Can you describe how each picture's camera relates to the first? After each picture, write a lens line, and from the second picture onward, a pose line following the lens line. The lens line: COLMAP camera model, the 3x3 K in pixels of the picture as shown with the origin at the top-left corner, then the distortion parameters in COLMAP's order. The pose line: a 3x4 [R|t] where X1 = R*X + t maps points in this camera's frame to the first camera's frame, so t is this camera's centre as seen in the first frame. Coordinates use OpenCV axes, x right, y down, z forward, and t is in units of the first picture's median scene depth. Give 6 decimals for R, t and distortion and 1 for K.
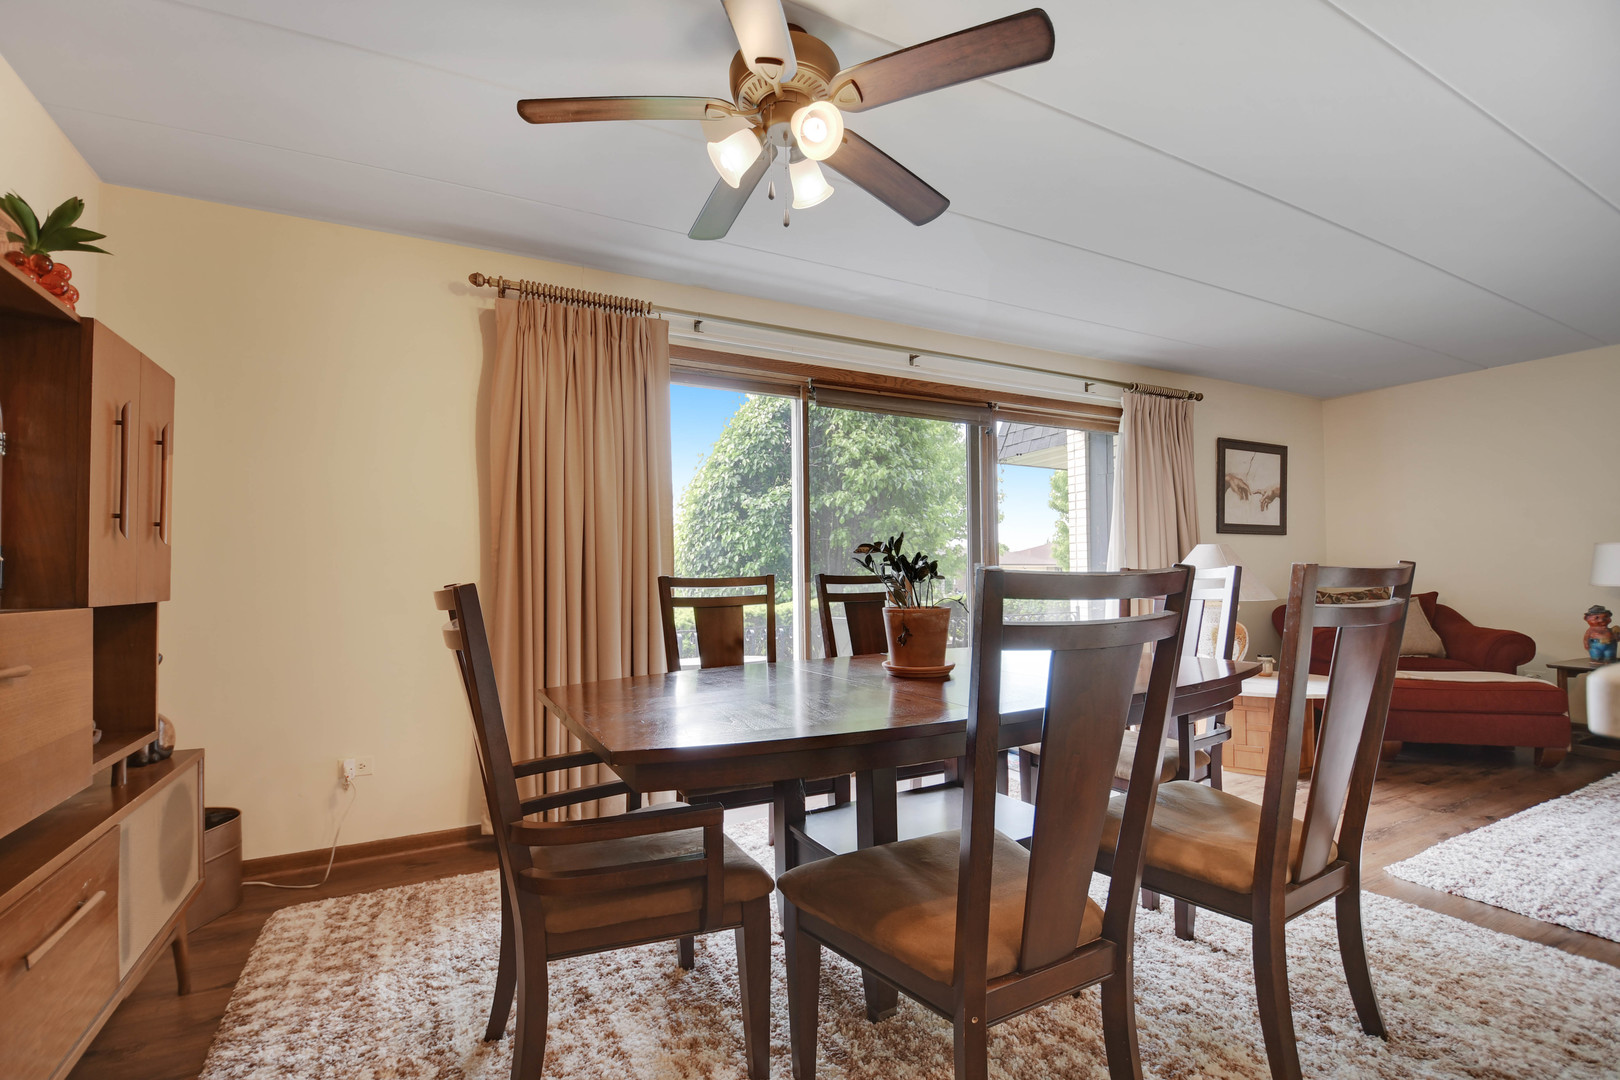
lens RADIAL K [[721.1, 0, 801.4], [0, 721.1, 563.3], [0, 0, 1]] dist [-0.002003, -0.000691]
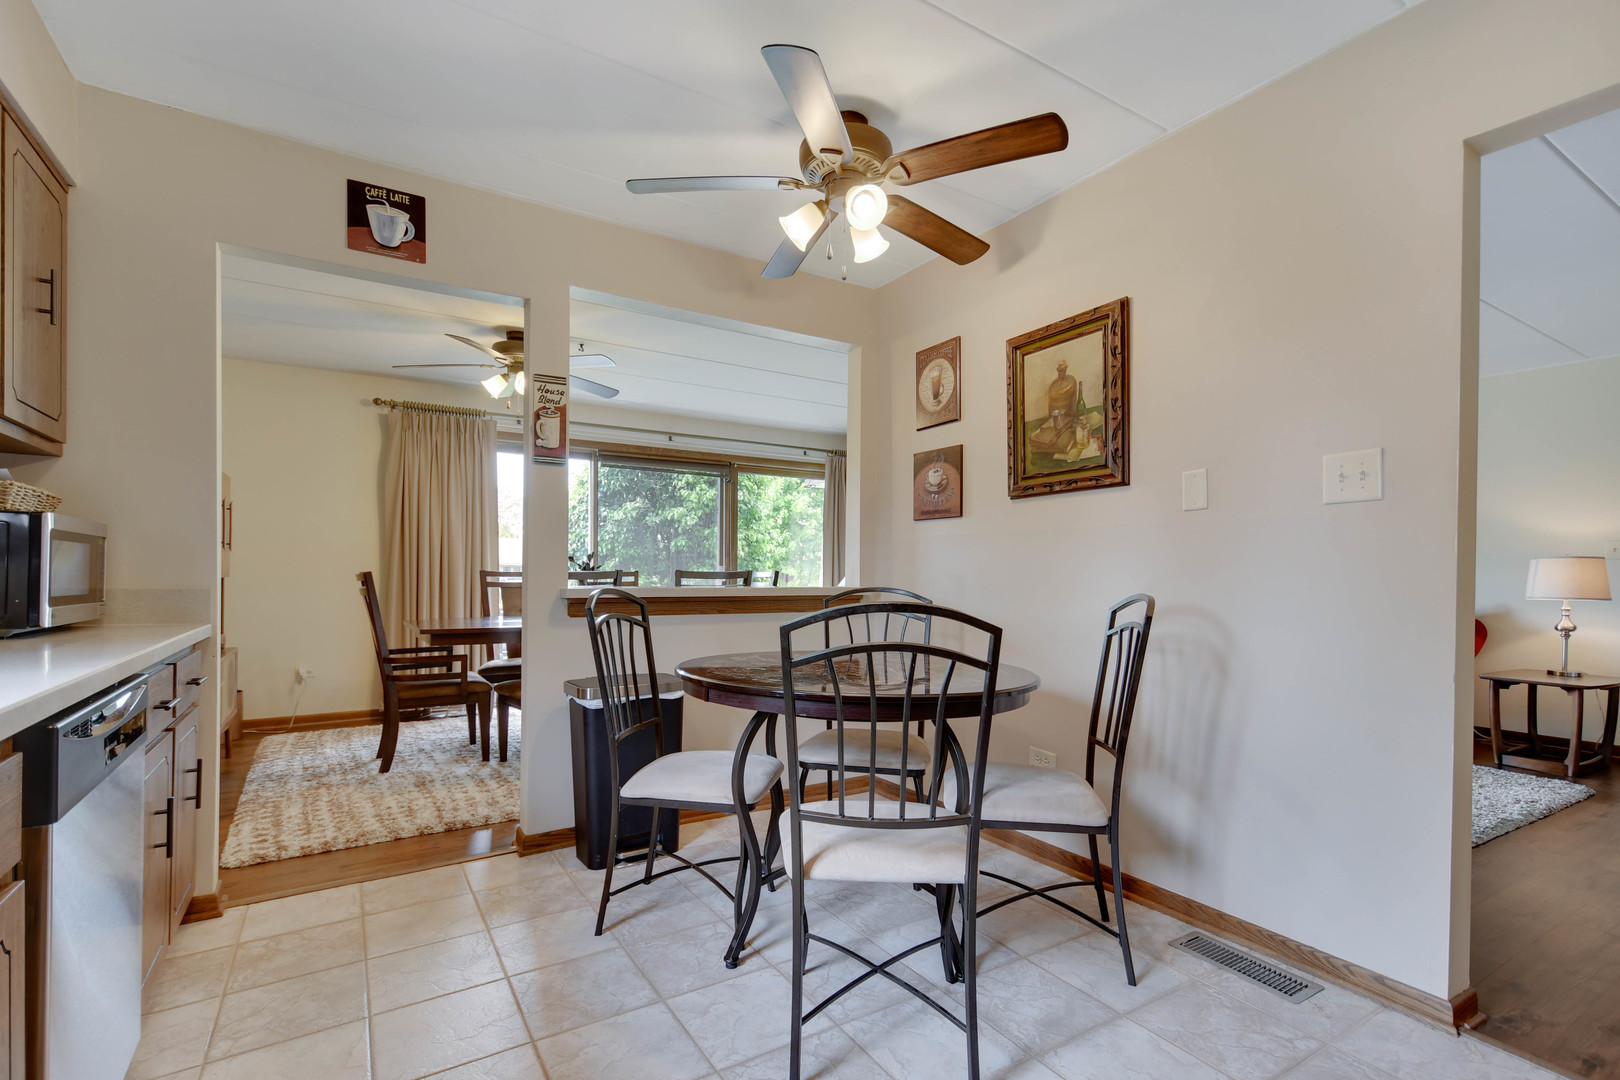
lens RADIAL K [[728.8, 0, 809.2], [0, 728.8, 582.1], [0, 0, 1]] dist [-0.001697, -0.000303]
pose [[0.994416, 0.018763, 0.103851, 0.416795], [-0.021719, 0.999388, 0.027408, -0.020929], [-0.103274, -0.029511, 0.994215, -0.880502]]
